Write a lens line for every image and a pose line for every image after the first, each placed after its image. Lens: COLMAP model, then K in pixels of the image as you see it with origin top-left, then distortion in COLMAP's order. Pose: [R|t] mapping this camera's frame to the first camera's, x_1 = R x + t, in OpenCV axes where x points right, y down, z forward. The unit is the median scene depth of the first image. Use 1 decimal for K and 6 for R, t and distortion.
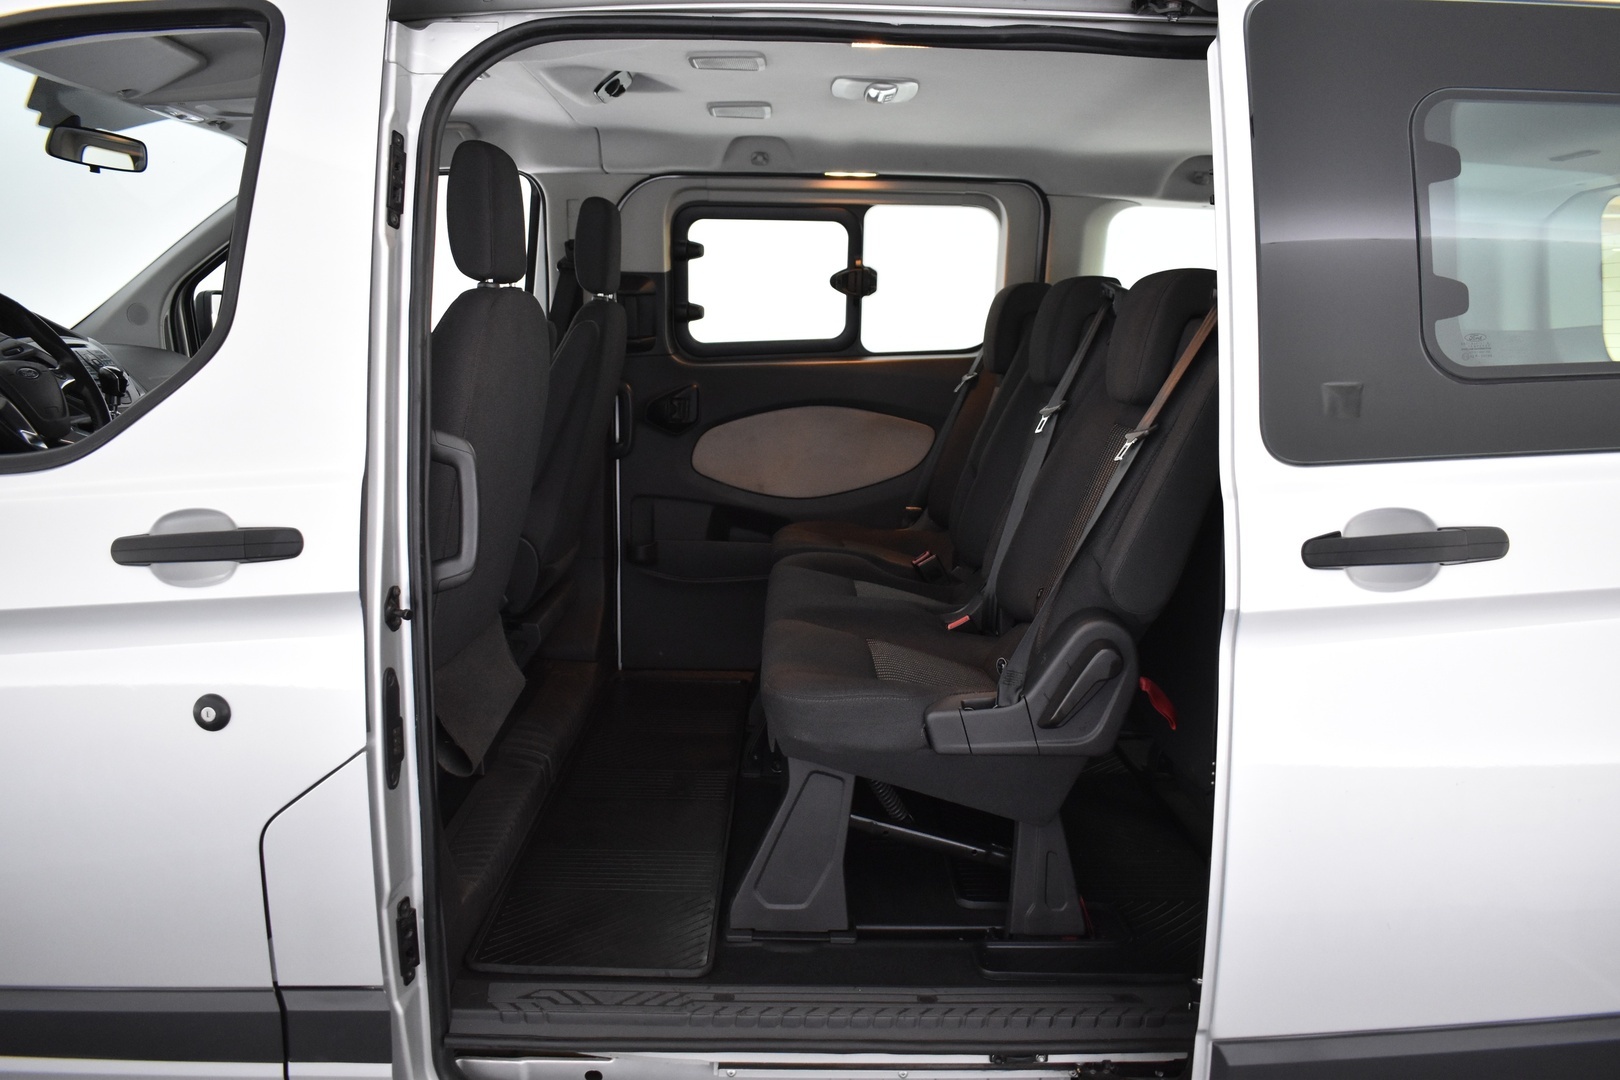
lens RADIAL K [[1315.2, 0, 811.3], [0, 1315.2, 540.1], [0, 0, 1]] dist [-0.043536, -0.018374]
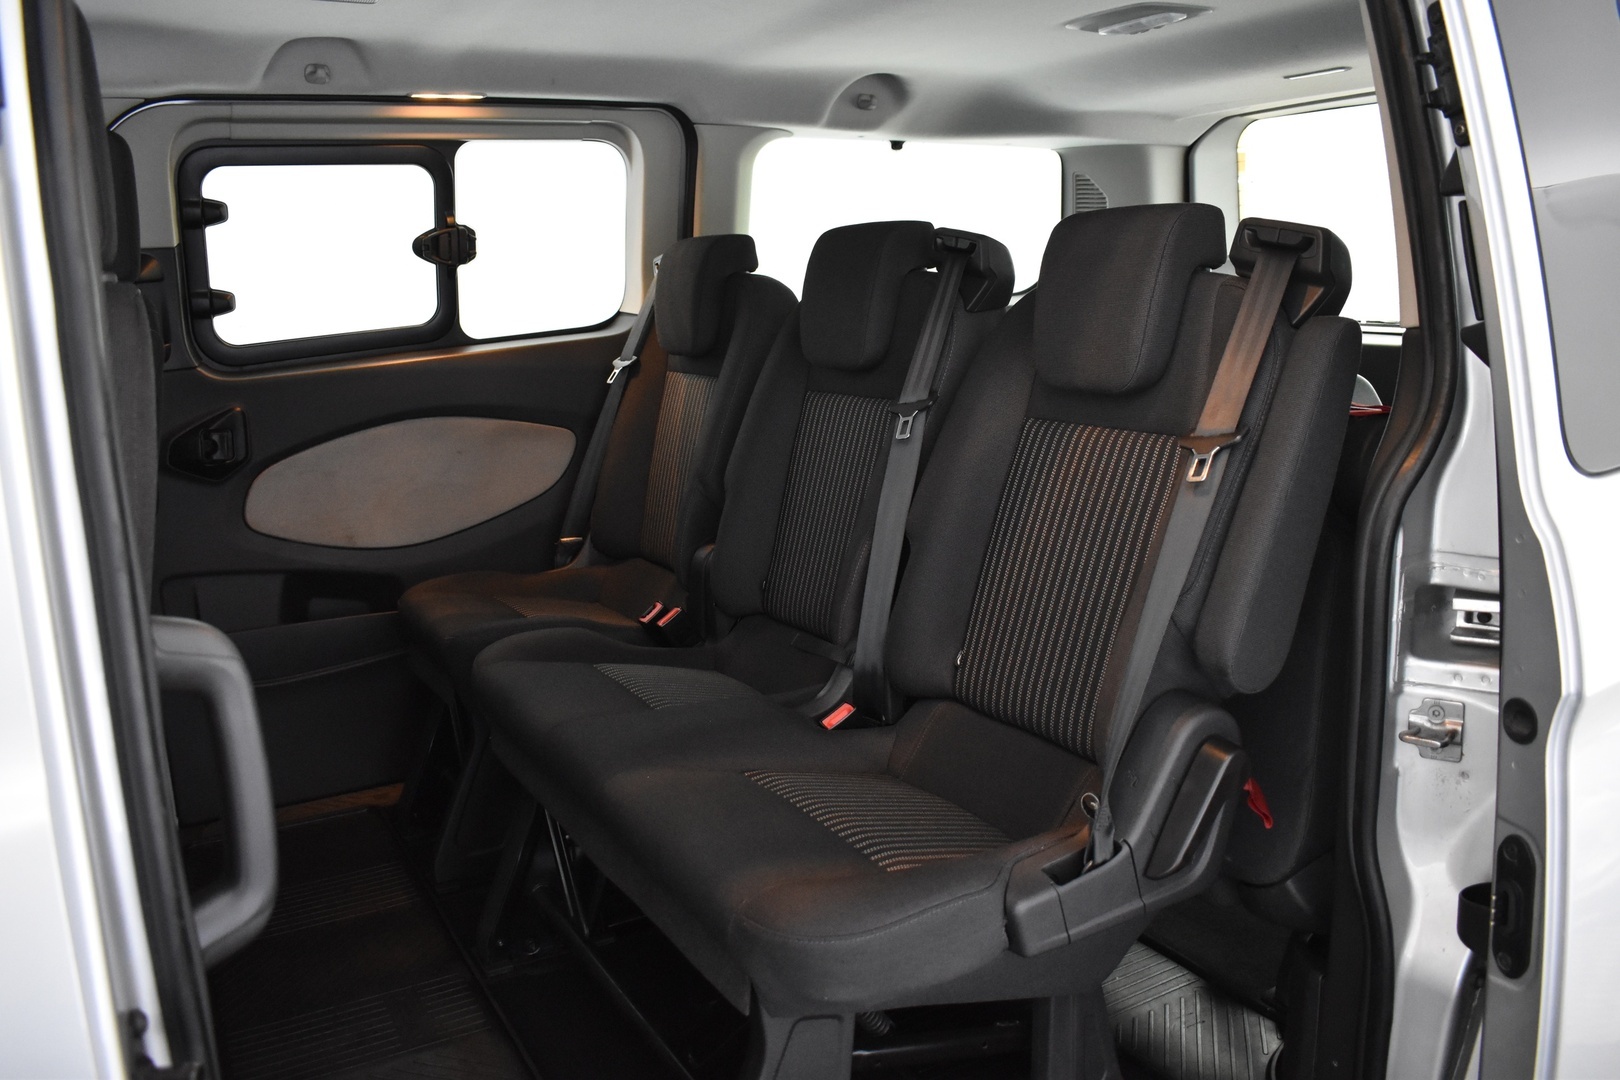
lens RADIAL K [[1315.2, 0, 808.1], [0, 1315.2, 535.4], [0, 0, 1]] dist [-0.043536, -0.018374]
pose [[0.880824, -0.144124, 0.450973, -0.147915], [0.130810, 0.989544, 0.060750, -0.055846], [-0.455013, 0.005482, 0.890468, 0.263010]]
